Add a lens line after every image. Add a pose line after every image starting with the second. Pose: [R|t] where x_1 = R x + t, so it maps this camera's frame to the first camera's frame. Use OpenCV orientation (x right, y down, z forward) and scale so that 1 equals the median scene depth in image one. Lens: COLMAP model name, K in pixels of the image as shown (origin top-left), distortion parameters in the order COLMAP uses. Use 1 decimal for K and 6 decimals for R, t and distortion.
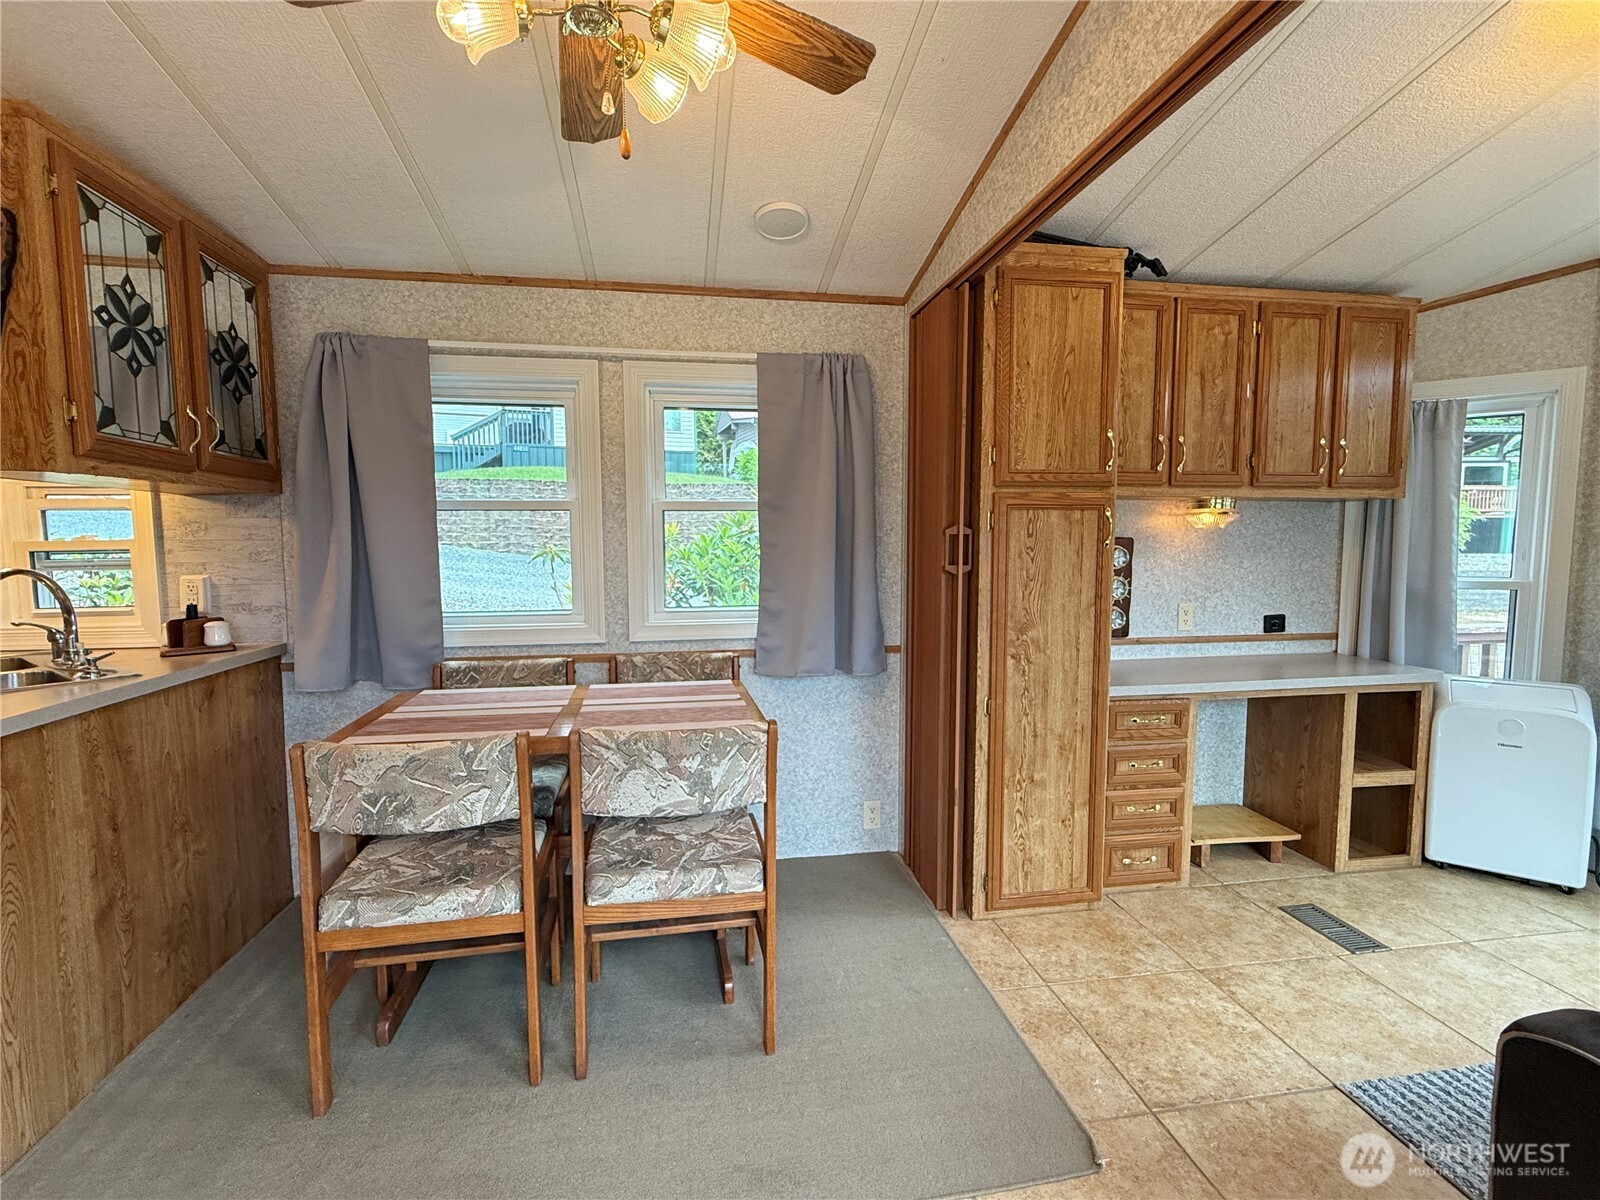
lens RADIAL K [[723.9, 0, 794.7], [0, 723.9, 593.3], [0, 0, 1]] dist [0.004104, 0.000996]
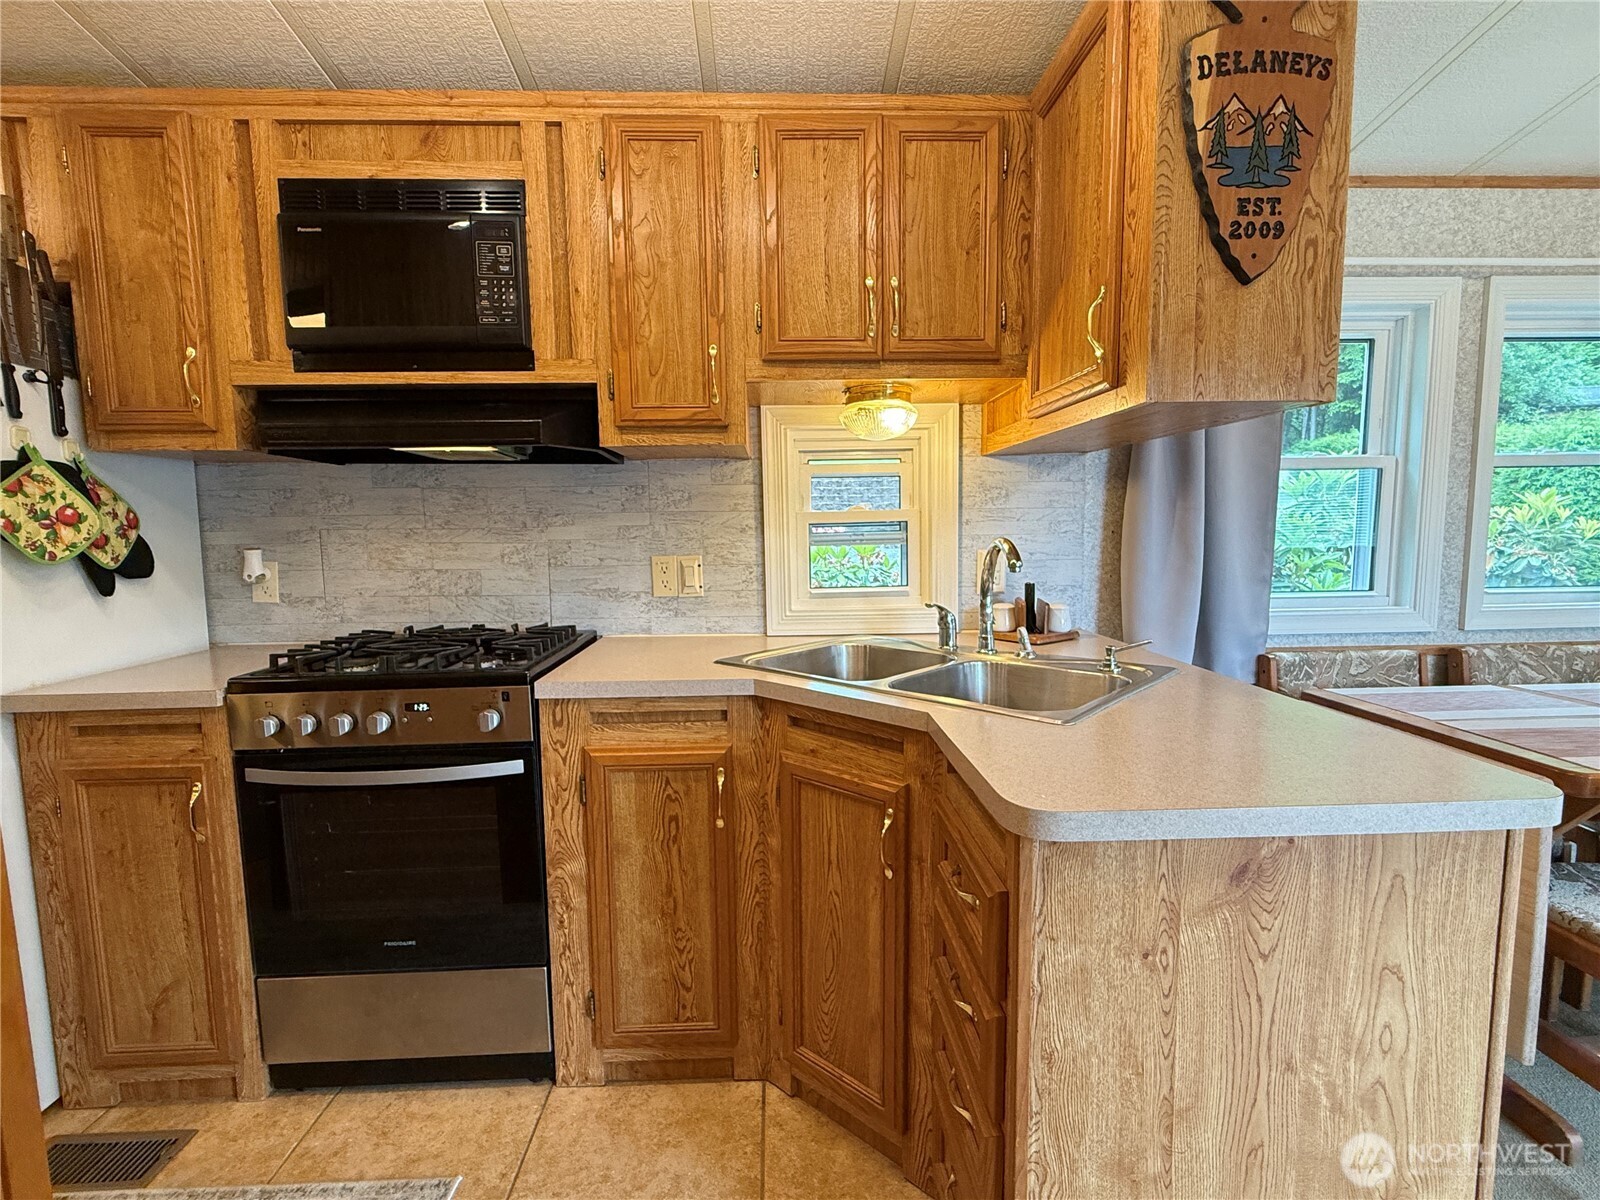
lens RADIAL K [[723.9, 0, 799.8], [0, 723.9, 600.6], [0, 0, 1]] dist [0.004104, 0.000996]
pose [[0.992763, 0.003296, -0.120049, -0.910394], [-0.000167, 0.999660, 0.026070, 0.013268], [0.120094, -0.025862, 0.992426, 0.110489]]
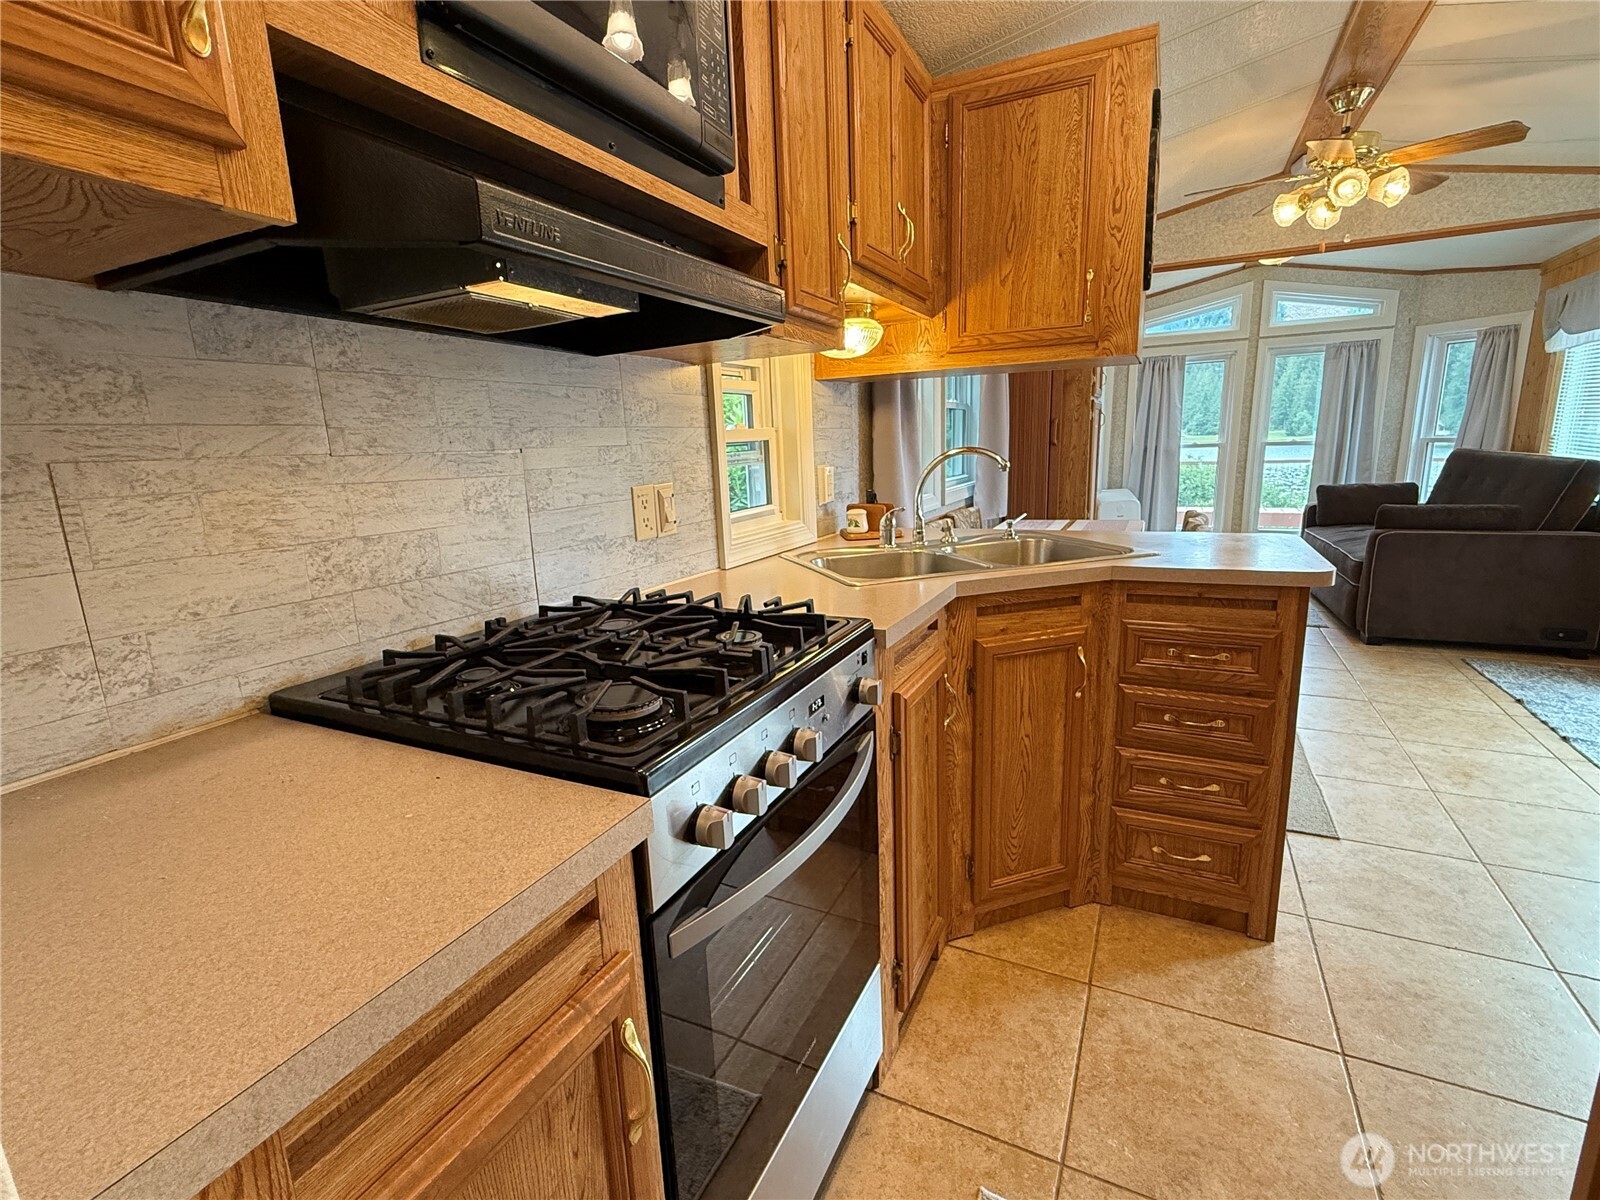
lens RADIAL K [[723.9, 0, 797.0], [0, 723.9, 597.0], [0, 0, 1]] dist [0.004104, 0.000996]
pose [[0.592186, -0.185993, 0.784042, -1.586833], [0.098699, 0.982413, 0.158504, -0.007442], [-0.799734, -0.016479, 0.600129, 0.421785]]
